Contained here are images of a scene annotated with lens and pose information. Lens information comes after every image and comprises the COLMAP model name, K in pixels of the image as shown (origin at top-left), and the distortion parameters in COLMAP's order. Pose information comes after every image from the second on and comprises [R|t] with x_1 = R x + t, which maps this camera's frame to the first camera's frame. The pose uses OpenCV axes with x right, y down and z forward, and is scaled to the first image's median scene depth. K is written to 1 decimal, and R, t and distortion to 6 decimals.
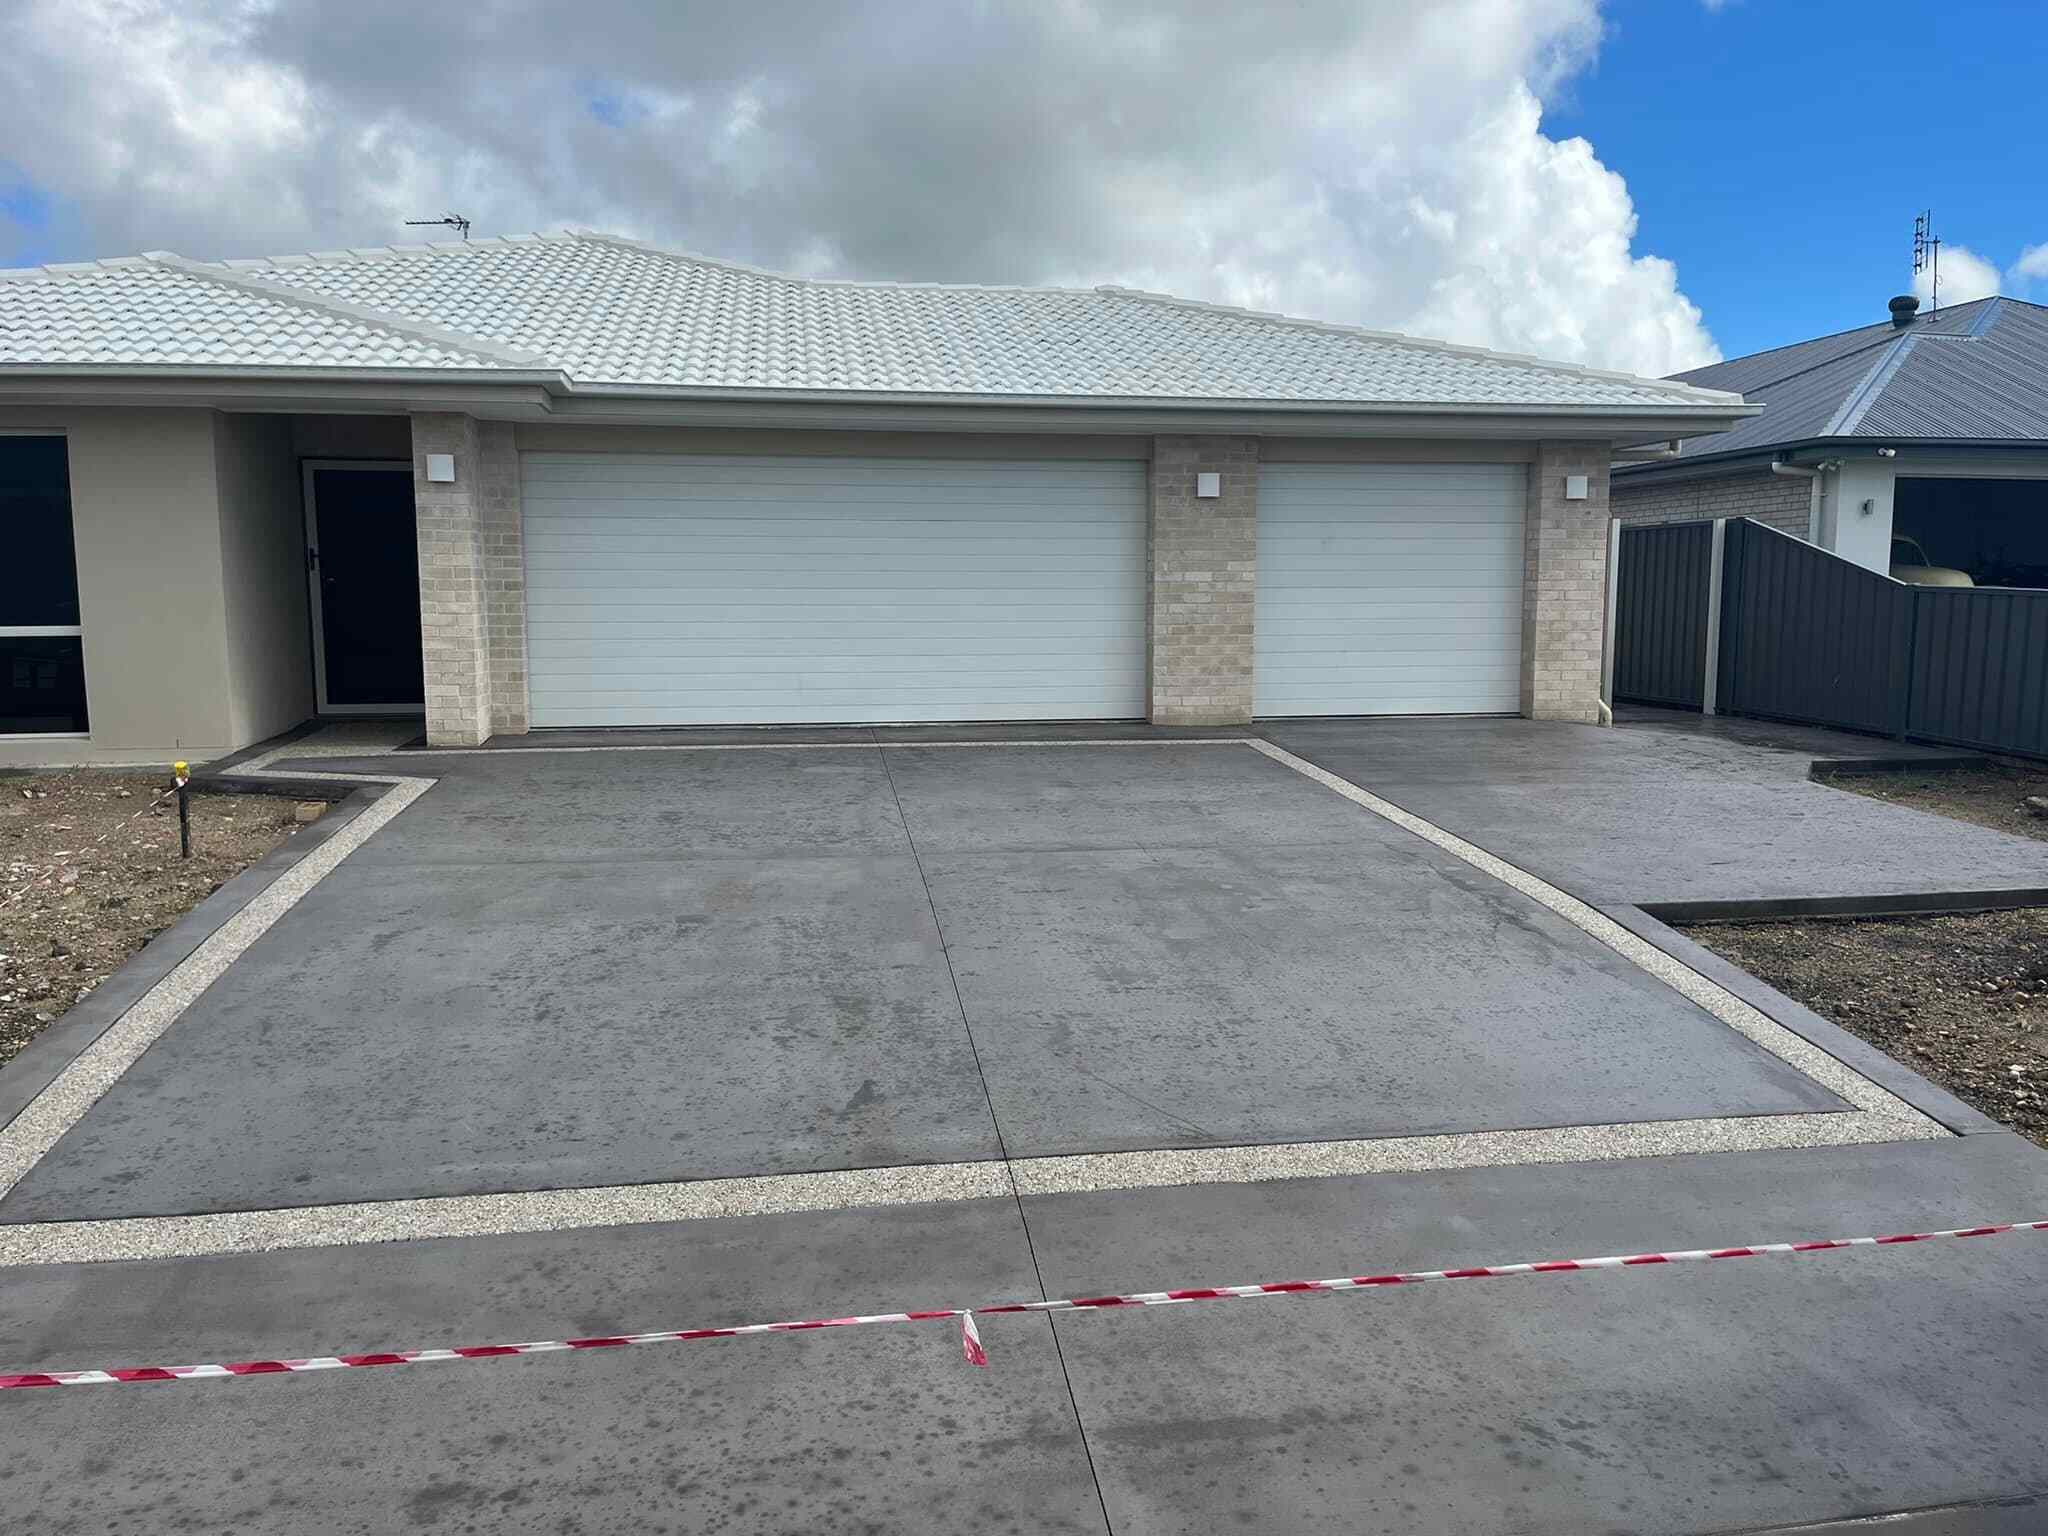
lens RADIAL K [[1572.8, 0, 1024.0], [0, 1572.8, 768.0], [0, 0, 1]] dist [0.090895, -0.096929]
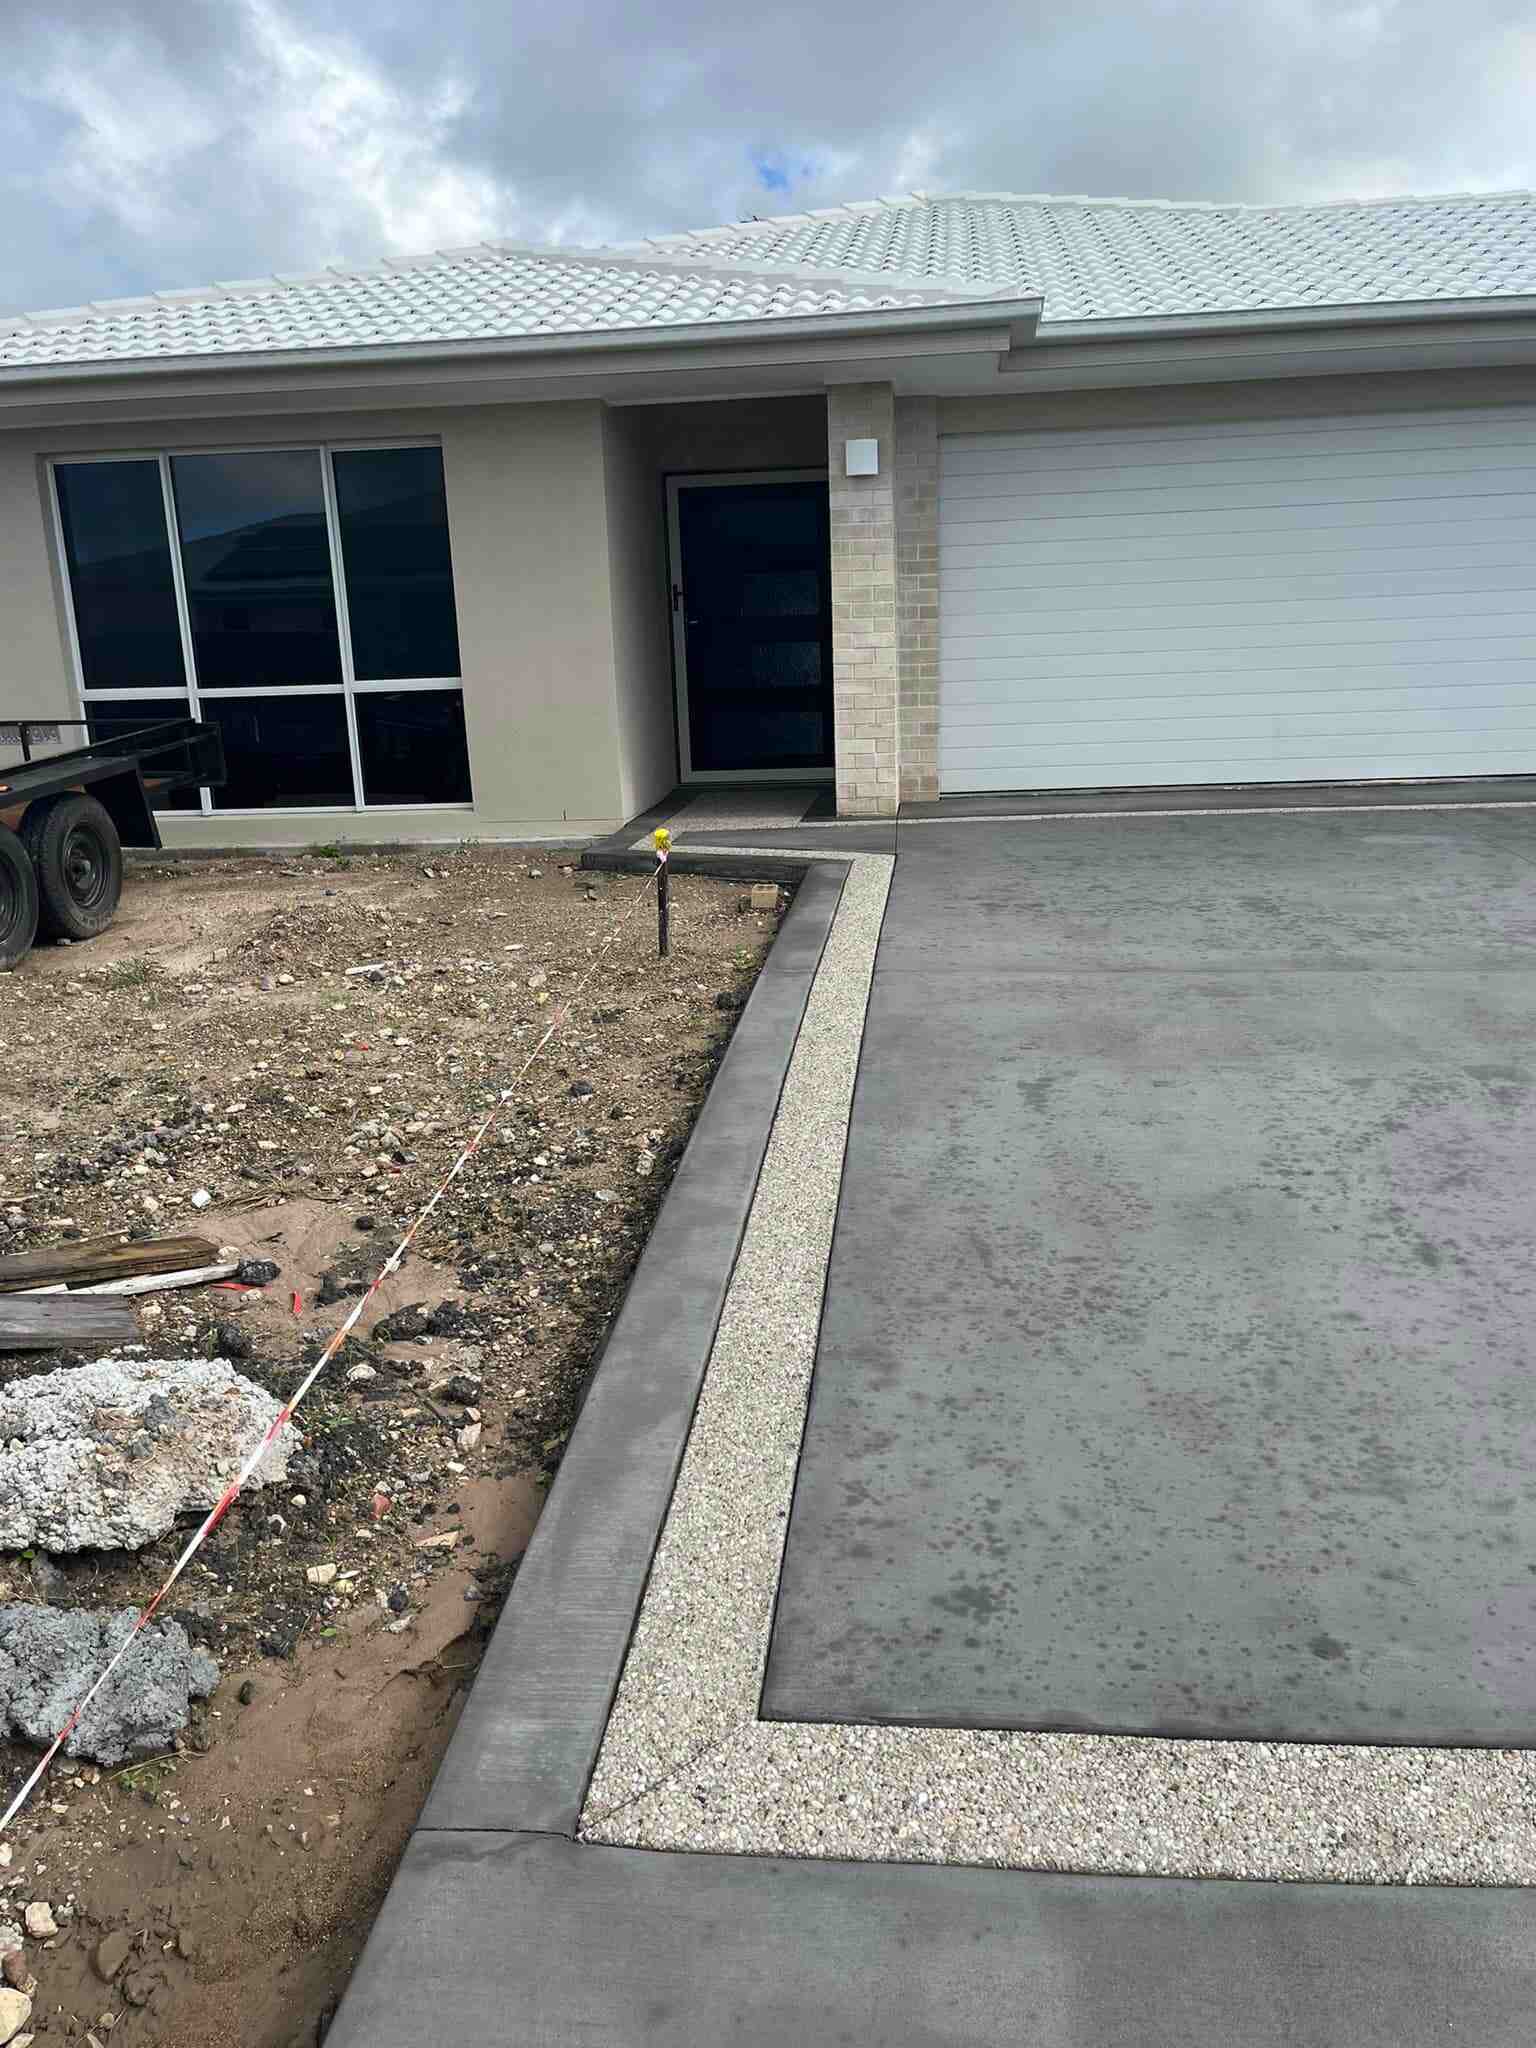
lens RADIAL K [[1572.8, 0, 768.0], [0, 1572.8, 1024.0], [0, 0, 1]] dist [0.090895, -0.096929]
pose [[0.964998, 0.024626, -0.261100, -0.210649], [0.003705, 0.994202, 0.107460, 0.005938], [0.262233, -0.104666, 0.959312, 0.216961]]
